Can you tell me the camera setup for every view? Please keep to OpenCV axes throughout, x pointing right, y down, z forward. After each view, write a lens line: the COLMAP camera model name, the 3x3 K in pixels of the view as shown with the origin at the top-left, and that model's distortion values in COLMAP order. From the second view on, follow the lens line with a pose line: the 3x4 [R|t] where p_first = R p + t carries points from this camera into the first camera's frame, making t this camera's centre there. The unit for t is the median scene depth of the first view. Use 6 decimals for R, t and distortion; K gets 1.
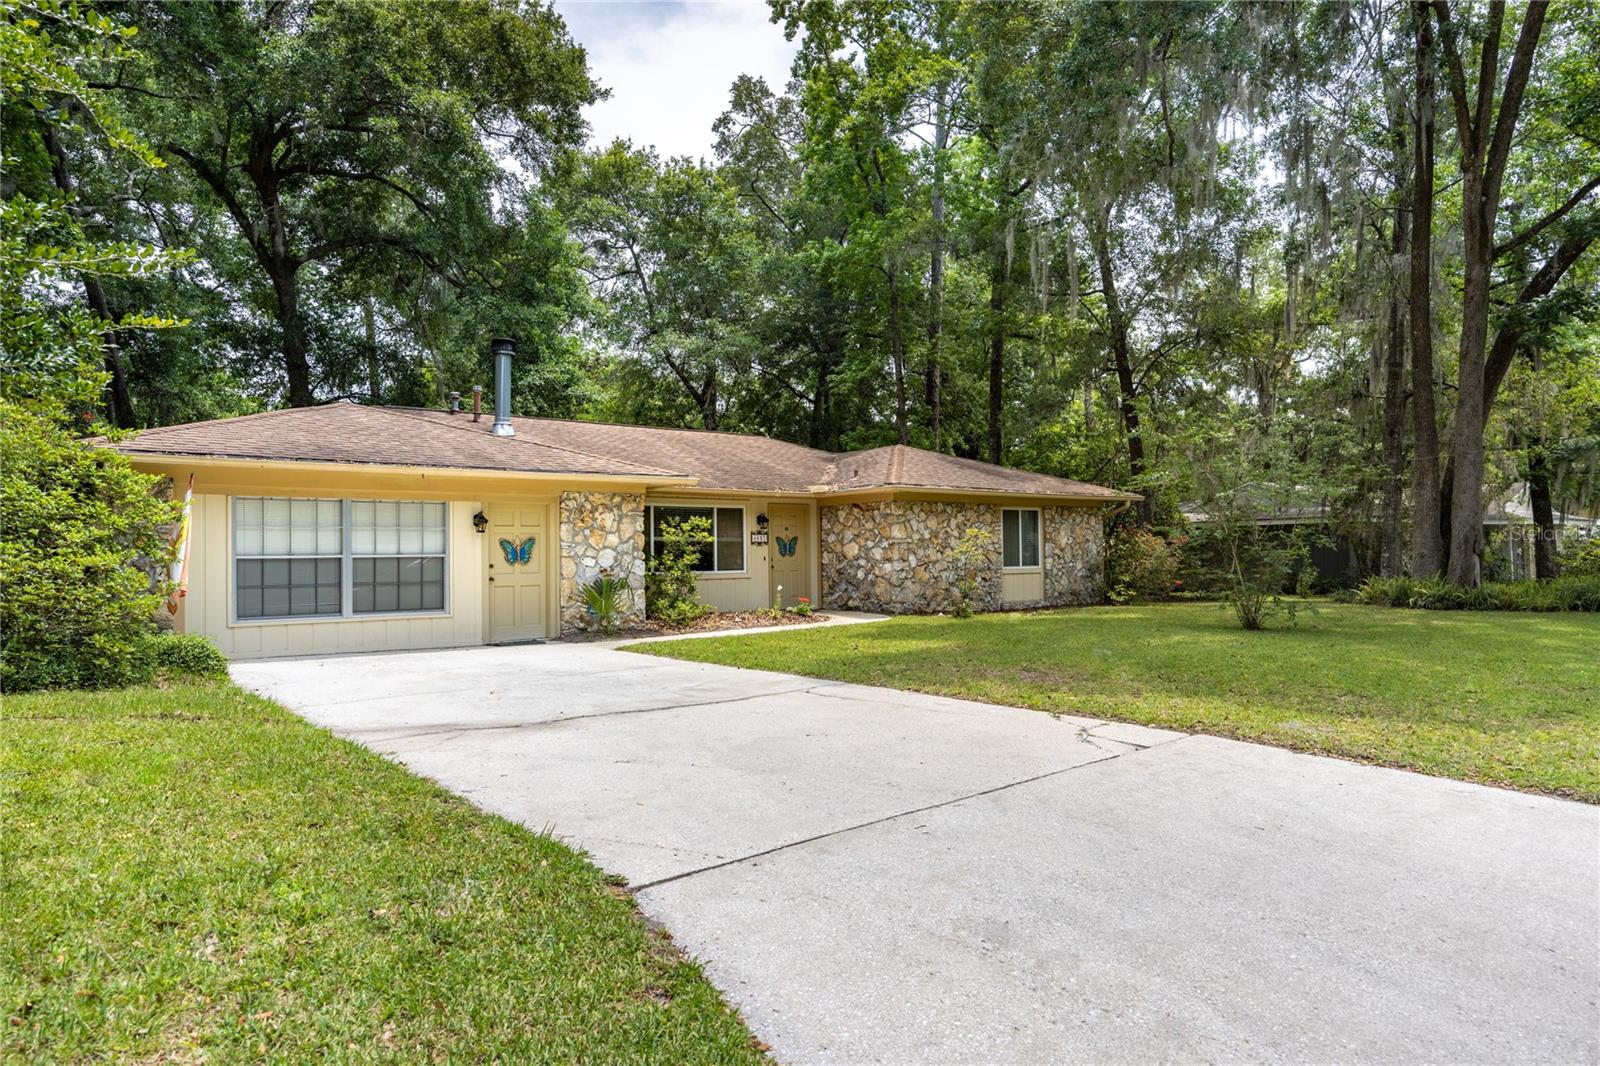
lens RADIAL K [[1027.7, 0, 804.4], [0, 1027.7, 536.9], [0, 0, 1]] dist [0.011627, 0.000177]
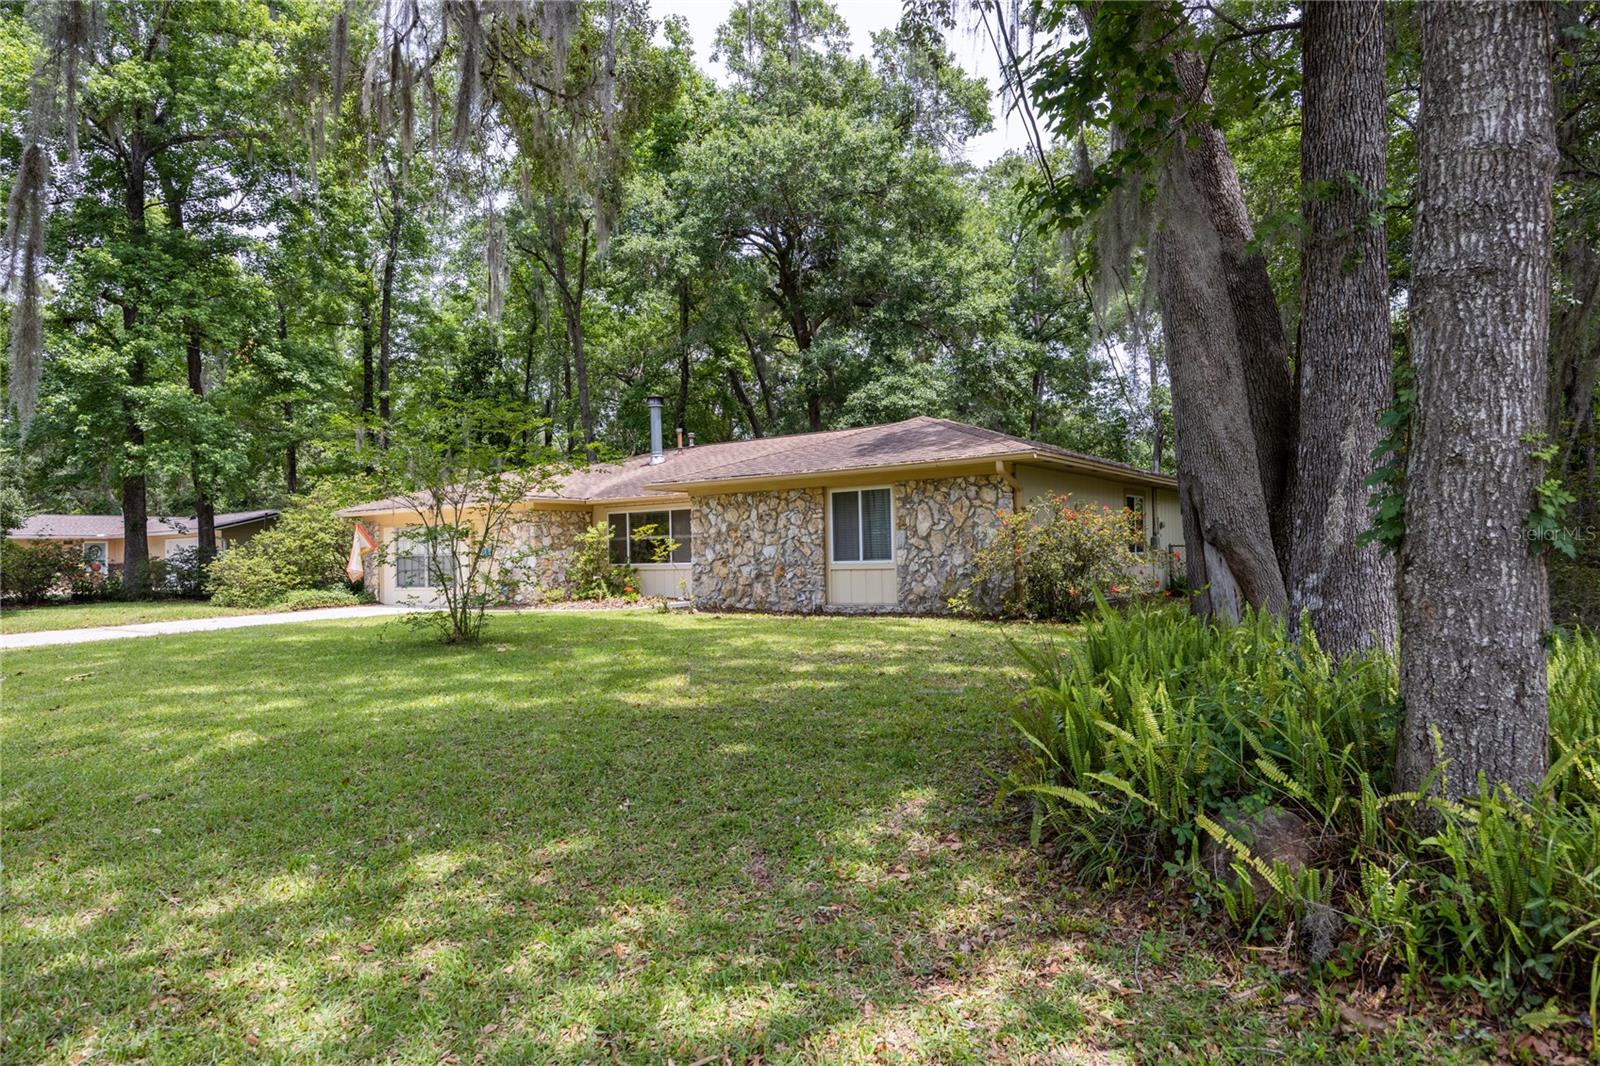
lens RADIAL K [[948.6, 0, 799.1], [0, 948.6, 531.7], [0, 0, 1]] dist [0.003110, 0.000143]
pose [[0.275714, -0.017866, -0.961074, 1.008379], [0.041343, 0.999122, -0.006712, 0.010070], [0.960350, -0.037883, 0.276210, 0.827706]]
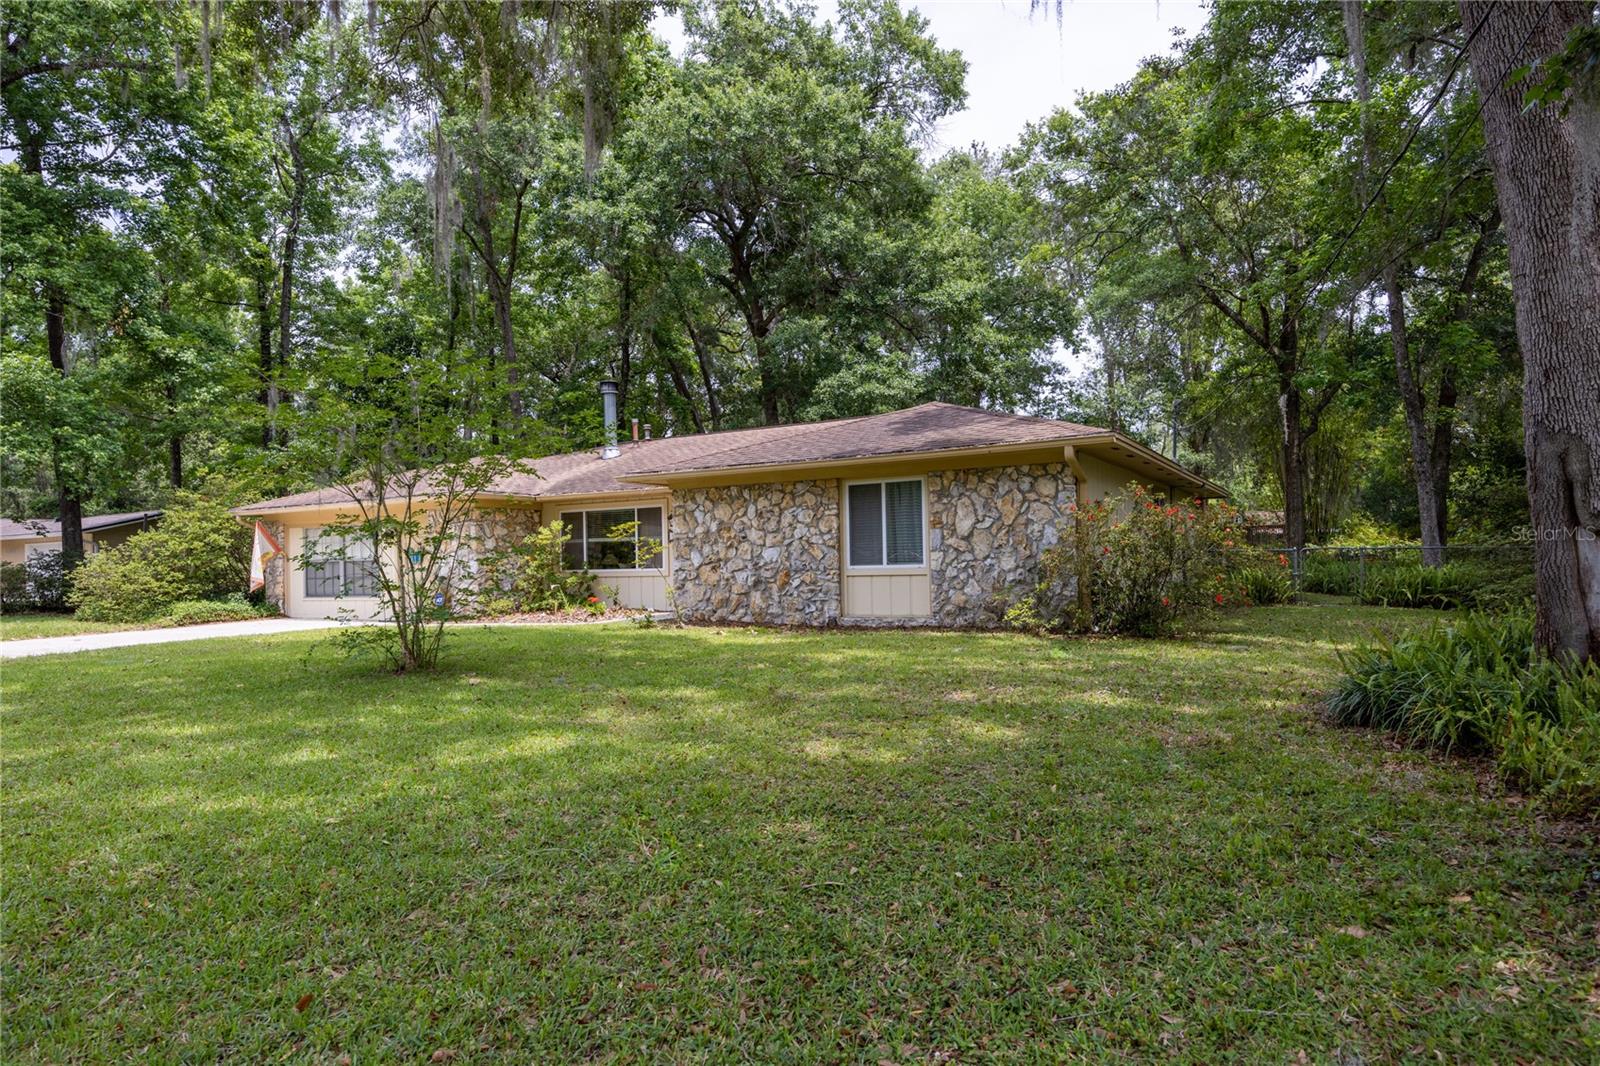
lens RADIAL K [[948.6, 0, 797.4], [0, 948.6, 543.9], [0, 0, 1]] dist [0.003110, 0.000143]
pose [[0.360239, -0.012935, -0.932771, 0.861116], [0.039448, 0.999221, 0.001379, 0.012885], [0.932026, -0.037293, 0.360468, 0.794299]]
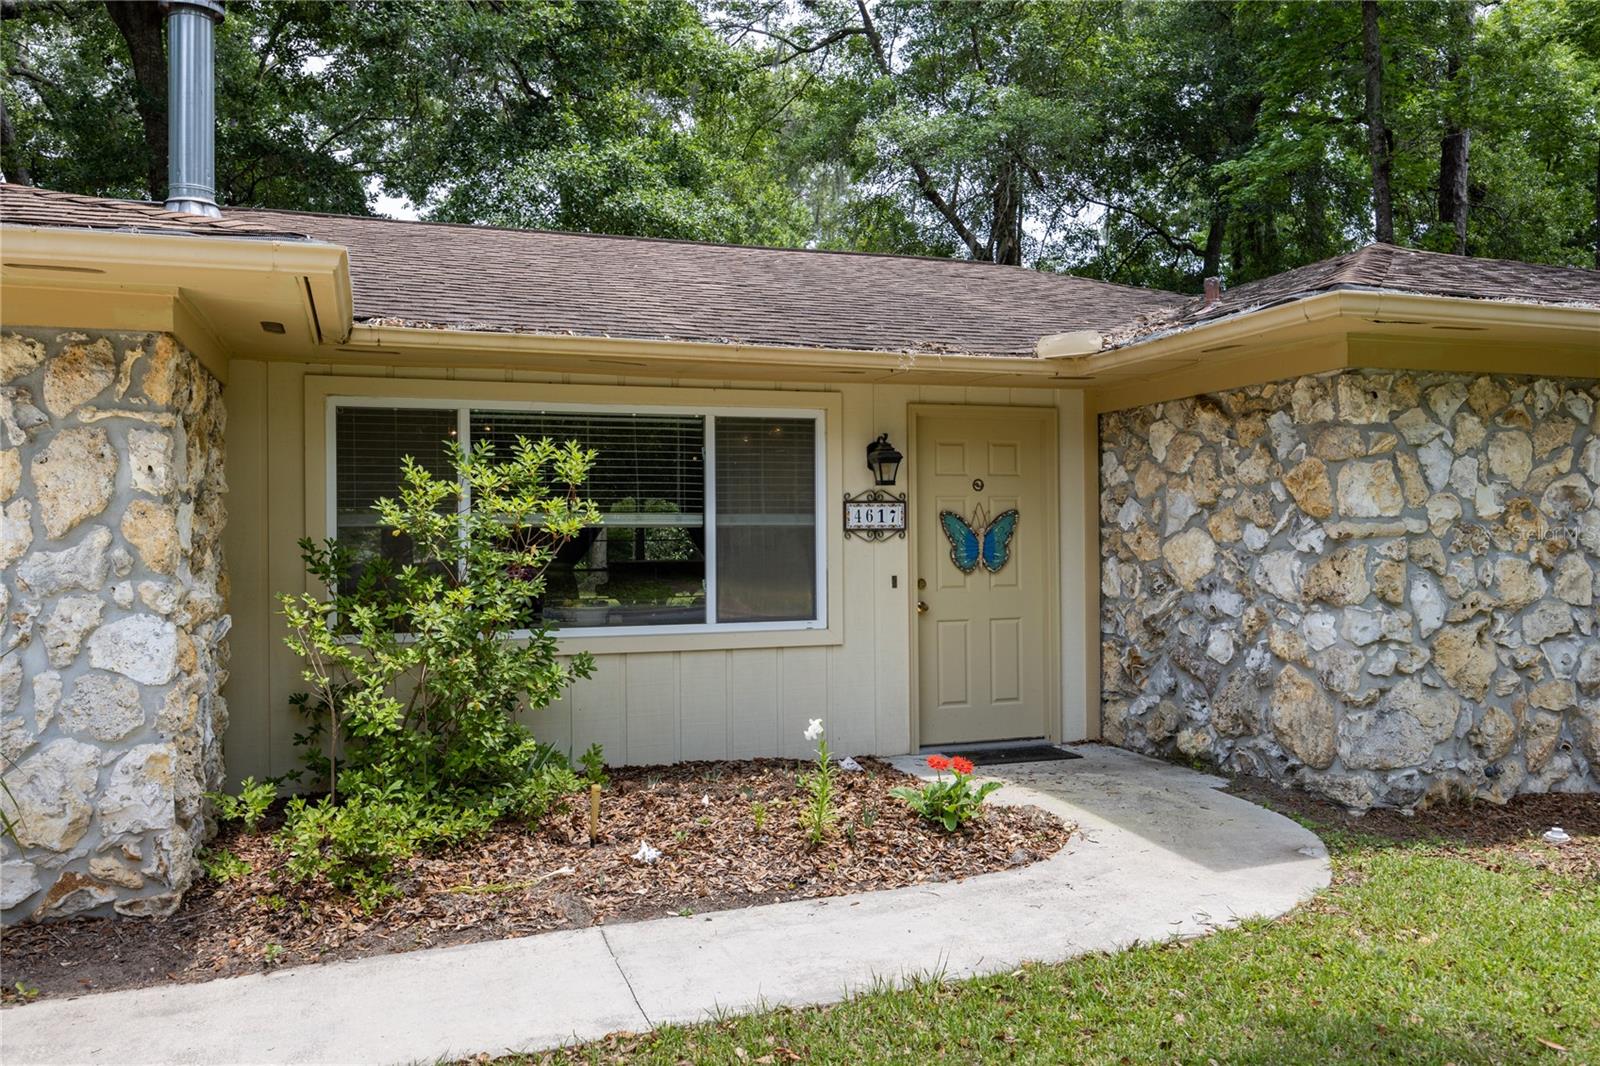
lens RADIAL K [[1244.0, 0, 808.0], [0, 1244.0, 529.3], [0, 0, 1]] dist [0.004208, -0.009758]
pose [[0.943298, 0.005167, -0.331906, 0.062222], [0.002310, 0.999752, 0.022129, -0.002962], [0.331938, -0.021641, 0.943053, 0.653365]]
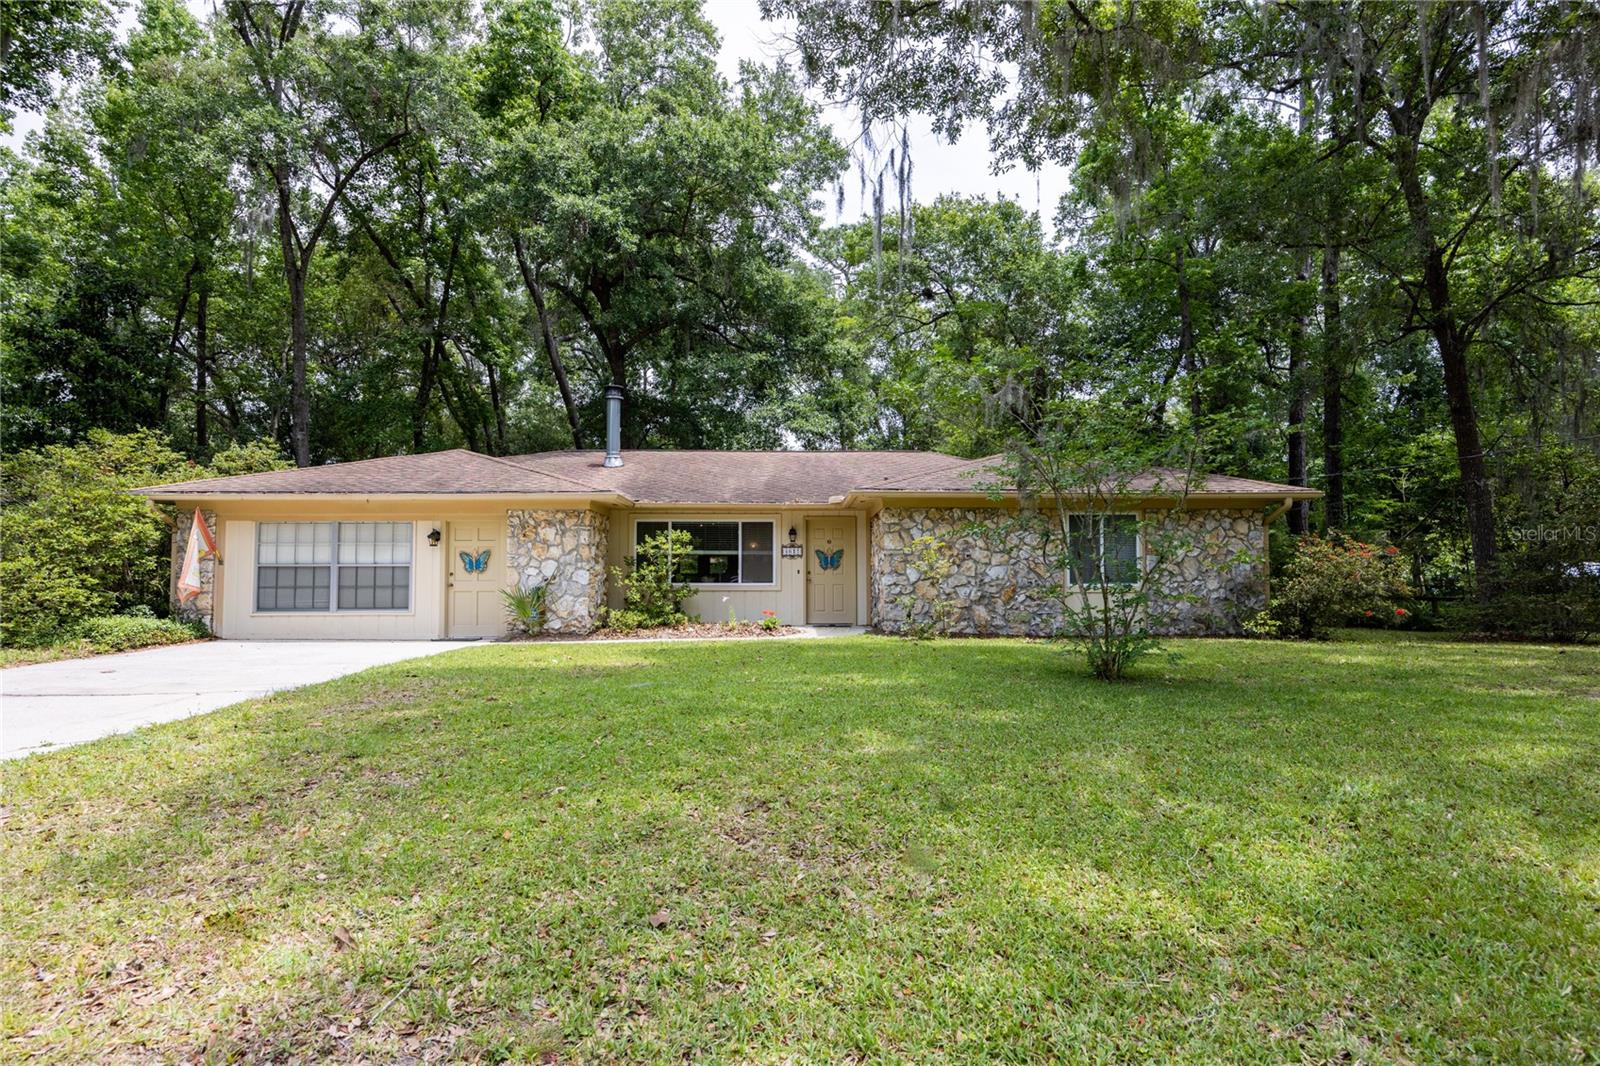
lens RADIAL K [[869.5, 0, 801.7], [0, 869.5, 527.8], [0, 0, 1]] dist [0.017420, 0.000860]
pose [[0.793534, -0.025653, -0.607985, 0.488787], [0.003674, 0.999295, -0.037368, 0.010512], [0.608515, 0.027418, 0.793068, 0.338929]]
